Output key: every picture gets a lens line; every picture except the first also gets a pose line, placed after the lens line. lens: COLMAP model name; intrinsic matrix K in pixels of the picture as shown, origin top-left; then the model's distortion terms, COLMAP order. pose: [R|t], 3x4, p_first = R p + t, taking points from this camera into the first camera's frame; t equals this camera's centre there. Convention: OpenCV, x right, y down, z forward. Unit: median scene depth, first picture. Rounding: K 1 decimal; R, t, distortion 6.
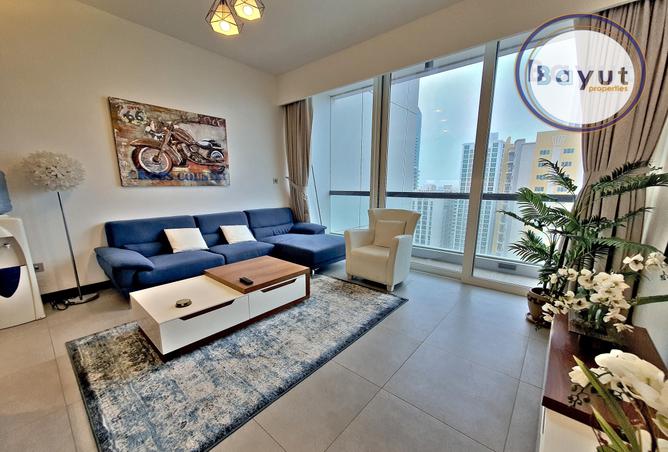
lens RADIAL K [[264.4, 0, 334.3], [0, 264.4, 239.5], [0, 0, 1]] dist [-0.001054, -0.000178]
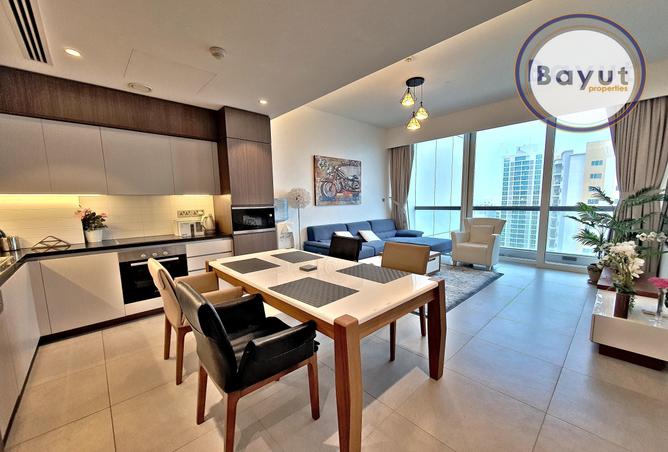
lens RADIAL K [[265.7, 0, 333.9], [0, 265.7, 232.6], [0, 0, 1]] dist [-0.000553, -0.000063]
pose [[0.992641, -0.004173, -0.121025, -0.471190], [-0.006321, 0.996258, -0.086198, 0.112418], [0.120932, 0.086329, 0.988900, -0.626210]]
